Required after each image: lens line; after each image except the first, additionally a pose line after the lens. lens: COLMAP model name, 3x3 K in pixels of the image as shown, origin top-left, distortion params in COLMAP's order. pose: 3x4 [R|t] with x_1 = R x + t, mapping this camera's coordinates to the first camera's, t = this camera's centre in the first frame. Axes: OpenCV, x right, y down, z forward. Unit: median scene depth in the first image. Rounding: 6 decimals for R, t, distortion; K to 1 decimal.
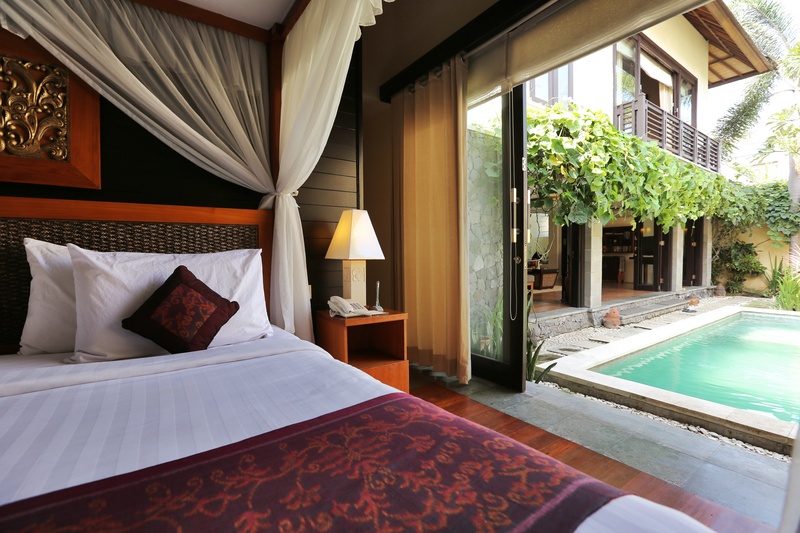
lens RADIAL K [[365.6, 0, 400.0], [0, 365.6, 266.5], [0, 0, 1]] dist [-0.027981, 0.001144]
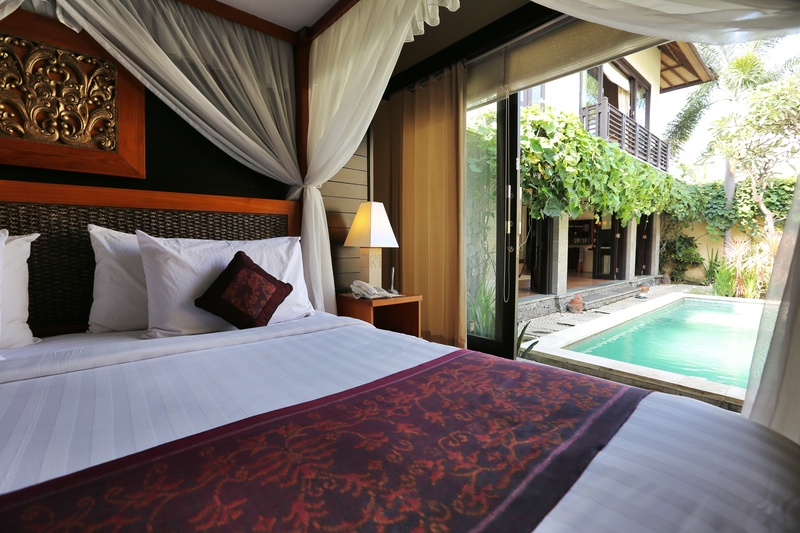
lens RADIAL K [[368.0, 0, 400.0], [0, 368.0, 266.5], [0, 0, 1]] dist [-0.033330, 0.000164]
pose [[0.994784, 0.002244, 0.101978, -0.117261], [-0.005002, 0.999628, 0.026803, 0.006115], [-0.101880, -0.027173, 0.994426, -0.082952]]
